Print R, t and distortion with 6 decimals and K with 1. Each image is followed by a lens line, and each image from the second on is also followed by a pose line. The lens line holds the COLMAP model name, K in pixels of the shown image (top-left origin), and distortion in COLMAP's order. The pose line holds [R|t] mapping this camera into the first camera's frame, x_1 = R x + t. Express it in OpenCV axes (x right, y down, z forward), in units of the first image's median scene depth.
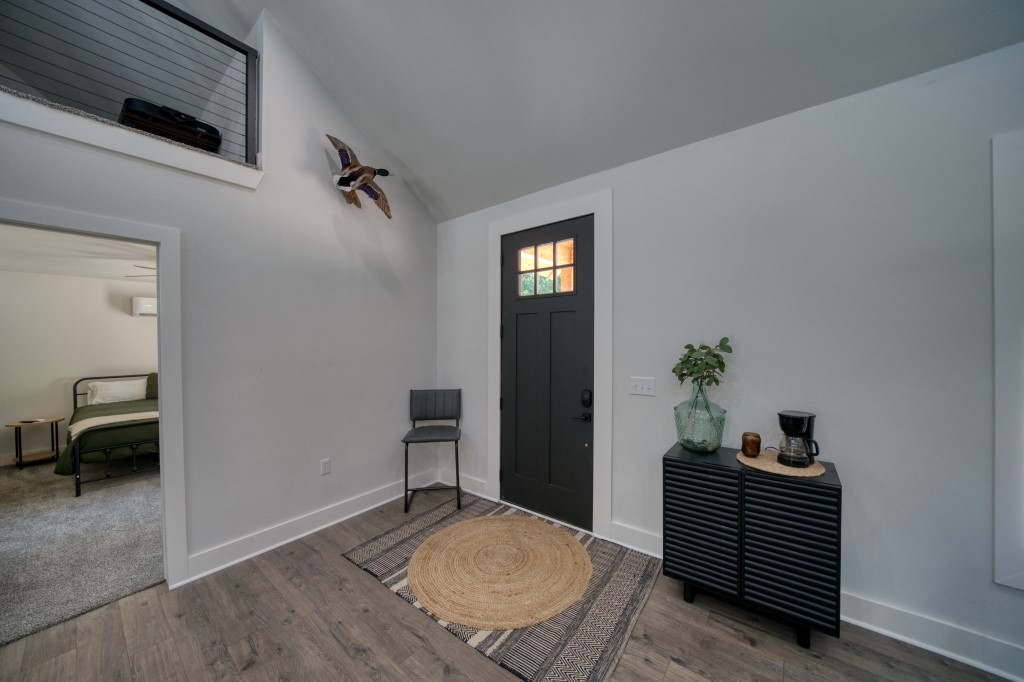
lens RADIAL K [[354.3, 0, 509.7], [0, 354.3, 341.1], [0, 0, 1]] dist [-0.016997, 0.001420]
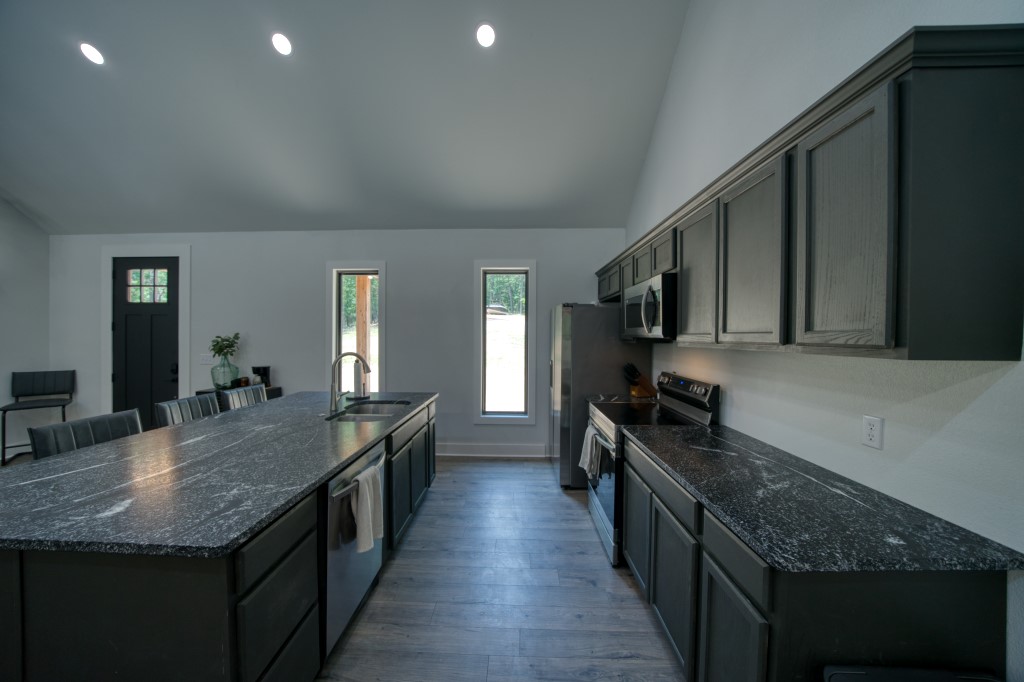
lens RADIAL K [[354.3, 0, 511.5], [0, 354.3, 342.2], [0, 0, 1]] dist [-0.016997, 0.001420]
pose [[0.809647, -0.001800, 0.586914, 0.433358], [-0.009082, 0.999837, 0.015594, -0.000353], [-0.586846, -0.017956, 0.809499, -1.005422]]
